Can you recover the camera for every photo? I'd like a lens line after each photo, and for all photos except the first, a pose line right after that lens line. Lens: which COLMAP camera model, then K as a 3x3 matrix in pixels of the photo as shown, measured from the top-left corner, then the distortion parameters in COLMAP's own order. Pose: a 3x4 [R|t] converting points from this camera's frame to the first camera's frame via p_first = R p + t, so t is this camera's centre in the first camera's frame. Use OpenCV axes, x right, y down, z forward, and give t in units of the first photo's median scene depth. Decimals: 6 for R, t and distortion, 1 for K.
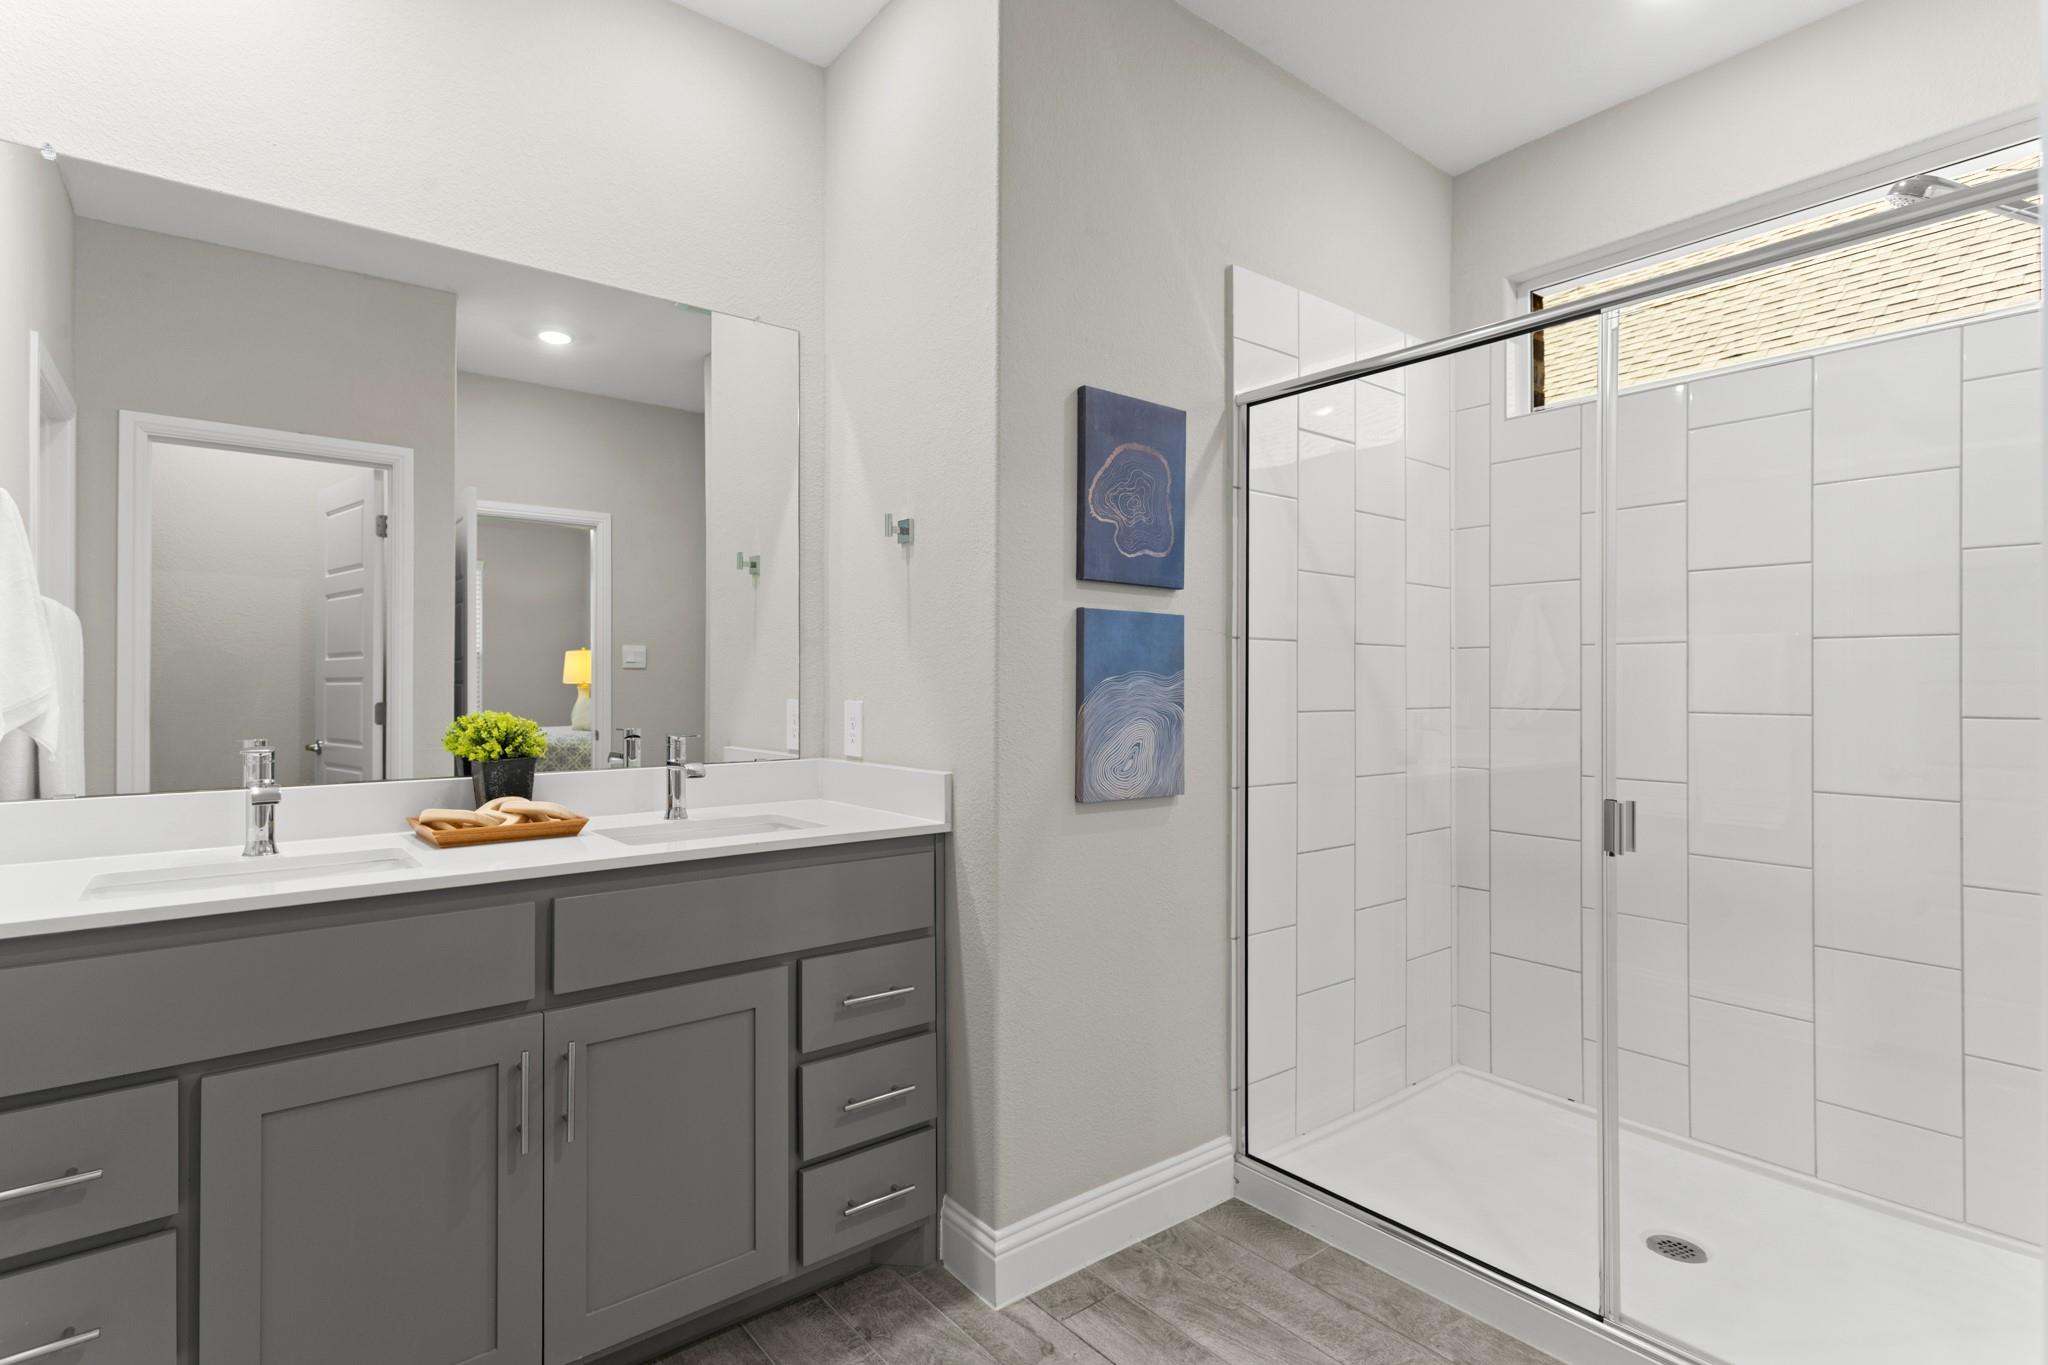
lens RADIAL K [[1003.8, 0, 1022.1], [0, 1003.8, 678.8], [0, 0, 1]] dist [0.001606, 0.006120]
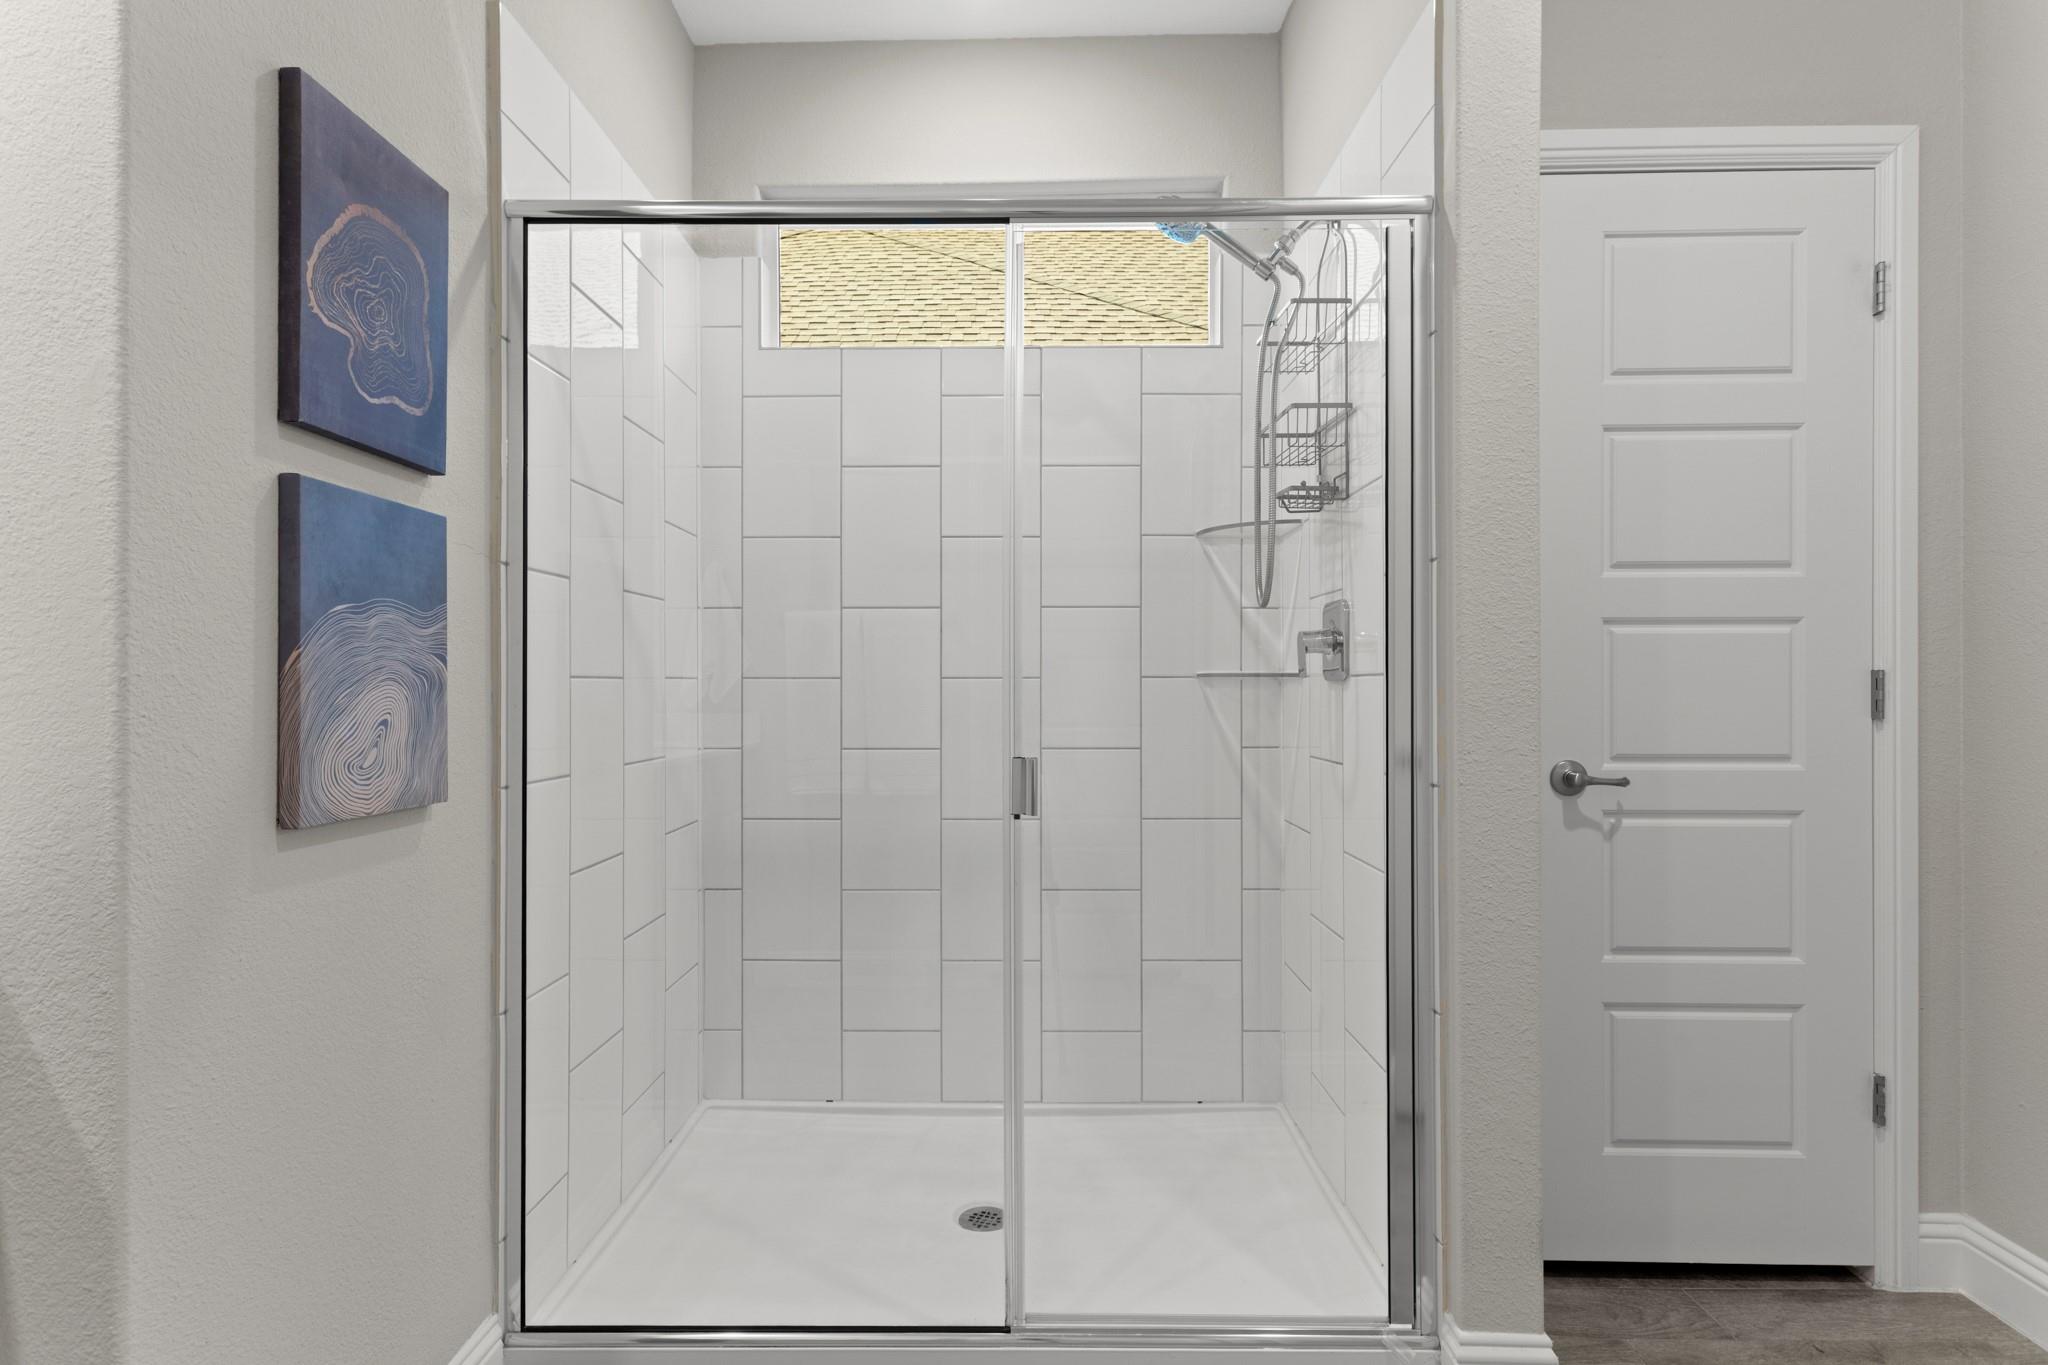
lens RADIAL K [[1078.7, 0, 1020.1], [0, 1078.7, 676.8], [0, 0, 1]] dist [0.011959, -0.001418]
pose [[0.633455, 0.001042, 0.773779, -0.141483], [-0.002309, 0.999997, 0.000544, 0.037444], [-0.773776, -0.002132, 0.633455, 0.305801]]
